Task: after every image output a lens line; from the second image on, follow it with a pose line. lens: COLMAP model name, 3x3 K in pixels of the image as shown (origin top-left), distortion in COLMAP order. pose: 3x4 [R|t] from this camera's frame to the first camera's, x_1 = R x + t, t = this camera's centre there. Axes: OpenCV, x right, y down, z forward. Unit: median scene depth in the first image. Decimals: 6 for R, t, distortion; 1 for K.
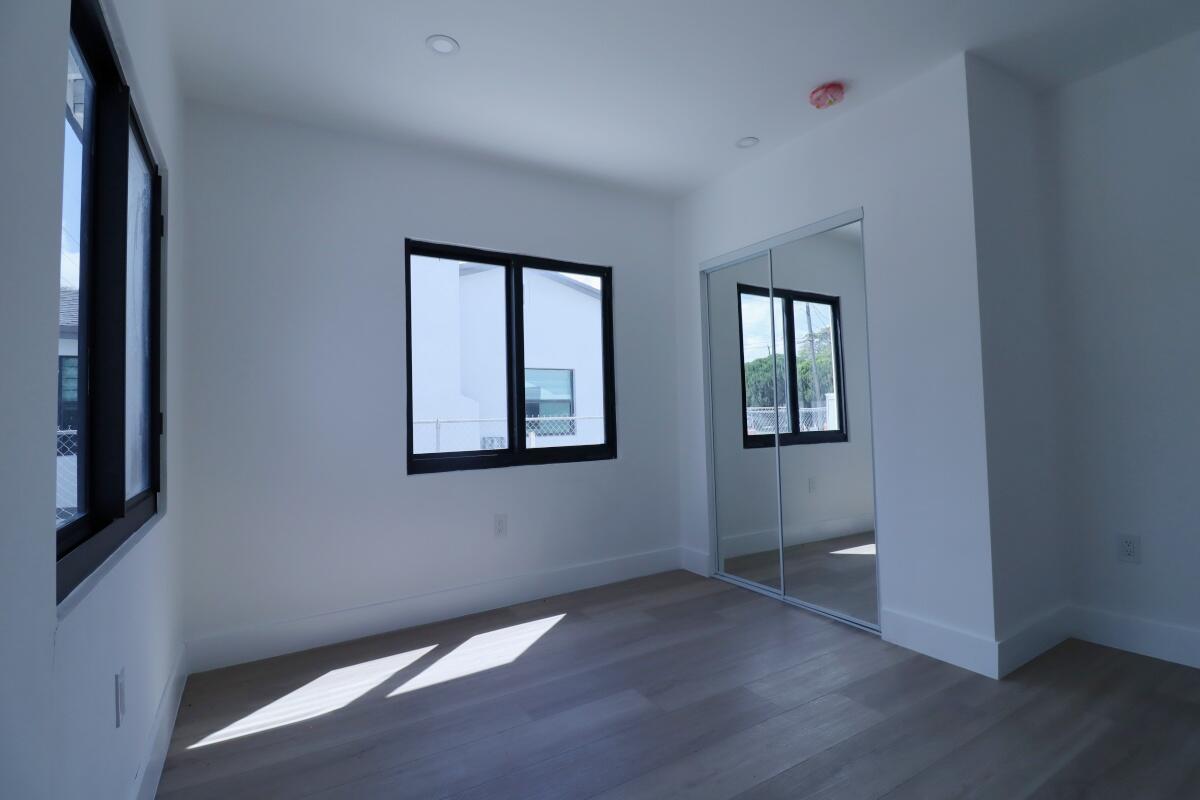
lens RADIAL K [[574.6, 0, 602.1], [0, 574.6, 386.7], [0, 0, 1]] dist [0.000875, -0.016392]
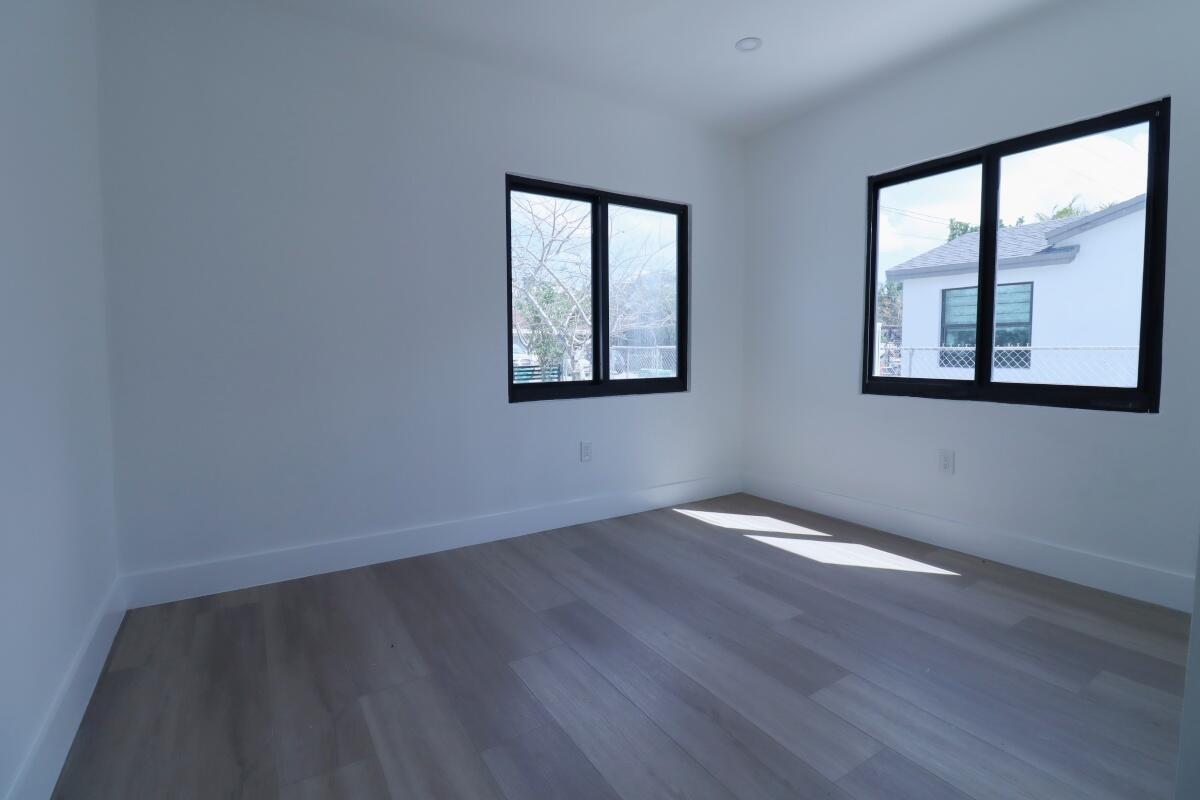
lens RADIAL K [[560.4, 0, 609.0], [0, 560.4, 393.0], [0, 0, 1]] dist [0.011500, -0.014598]
pose [[0.001310, 0.099462, -0.995040, 0.773338], [0.063476, 0.993026, 0.099344, 0.005786], [0.997982, -0.063292, -0.005012, 0.508590]]
